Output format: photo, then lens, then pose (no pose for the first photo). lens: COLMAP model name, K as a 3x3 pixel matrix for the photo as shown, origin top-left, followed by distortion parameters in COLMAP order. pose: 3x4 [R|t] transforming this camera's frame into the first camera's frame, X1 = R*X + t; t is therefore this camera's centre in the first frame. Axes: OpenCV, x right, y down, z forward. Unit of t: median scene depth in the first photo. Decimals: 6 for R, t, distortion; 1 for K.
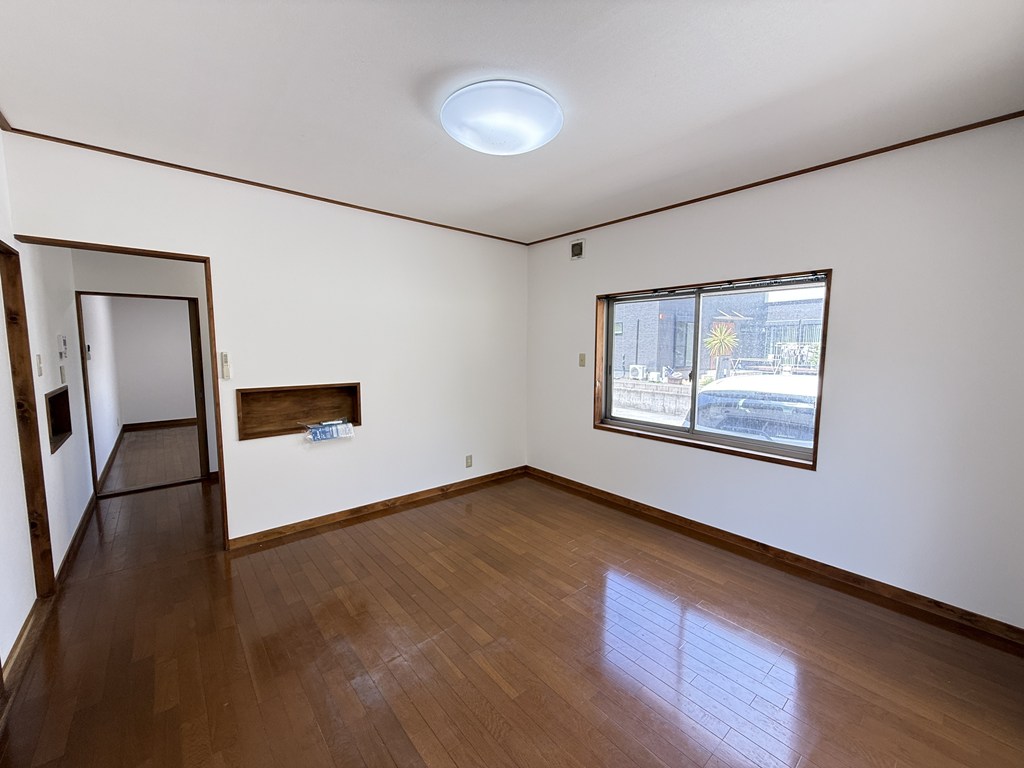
lens RADIAL K [[408.8, 0, 512.6], [0, 408.8, 385.1], [0, 0, 1]] dist [-0.000790, 0.000135]
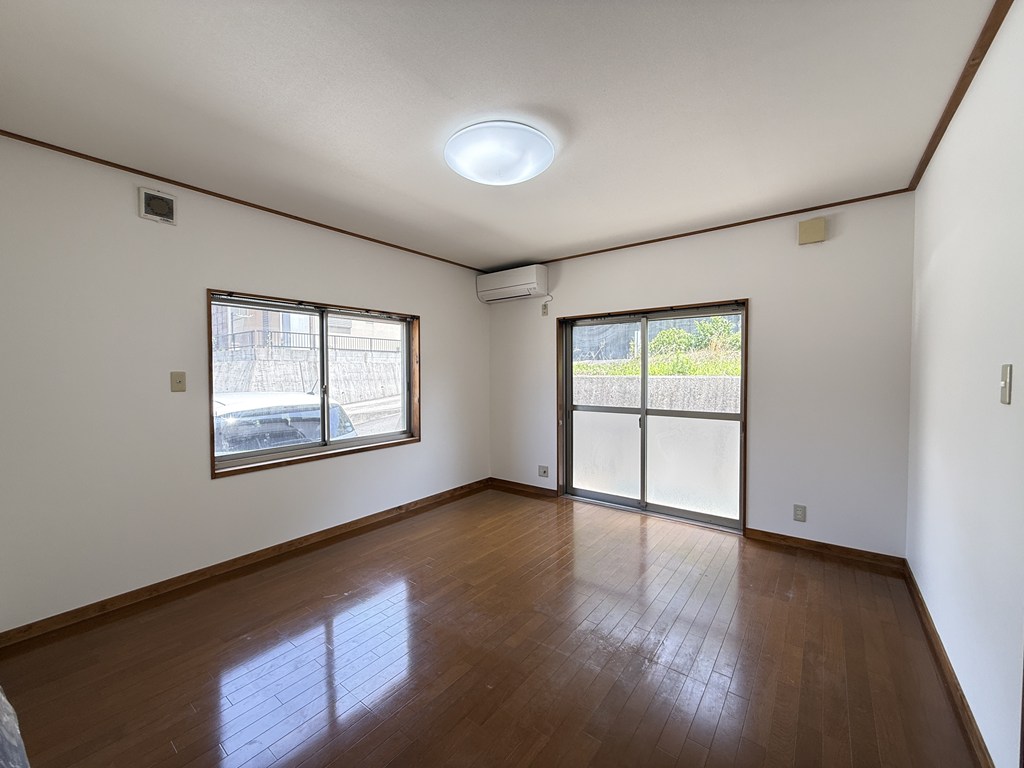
lens RADIAL K [[408.8, 0, 509.4], [0, 408.8, 383.2], [0, 0, 1]] dist [-0.000790, 0.000135]
pose [[-0.200013, -0.036809, 0.979102, -0.690827], [0.095876, 0.993763, 0.056946, -0.056568], [-0.975091, 0.105262, -0.195237, 0.755301]]
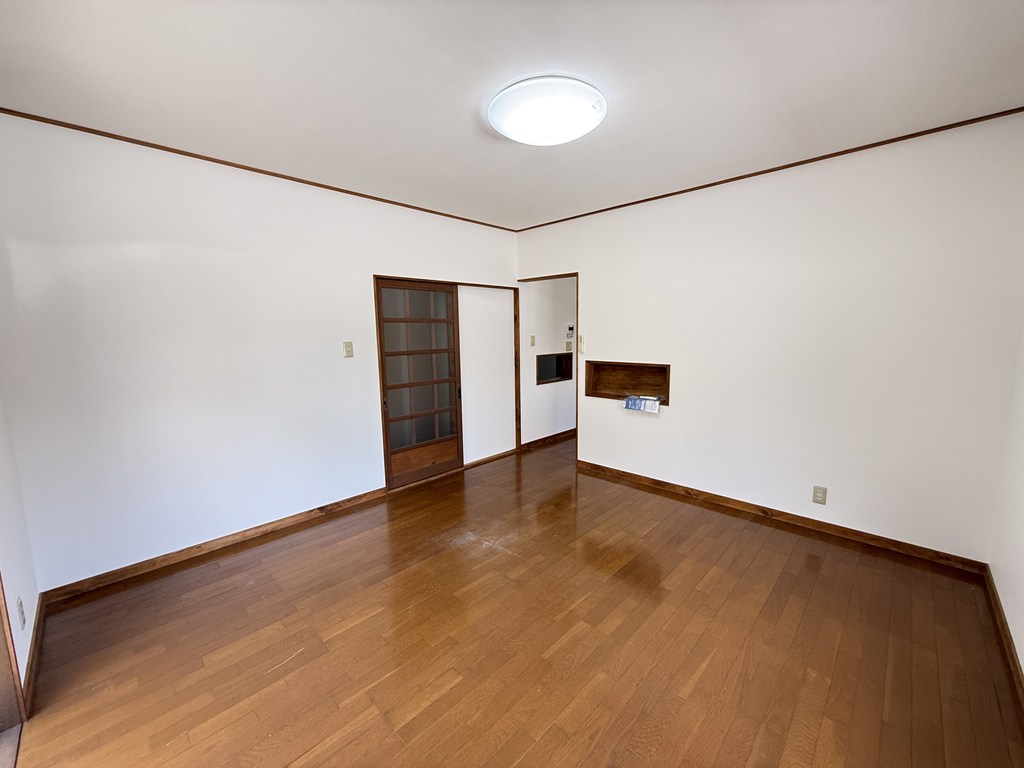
lens RADIAL K [[408.8, 0, 514.0], [0, 408.8, 387.8], [0, 0, 1]] dist [-0.000790, 0.000135]
pose [[0.090812, 0.132605, -0.987000, 0.640026], [-0.083660, 0.988608, 0.125123, -0.045451], [0.992348, 0.071210, 0.100872, 0.516847]]
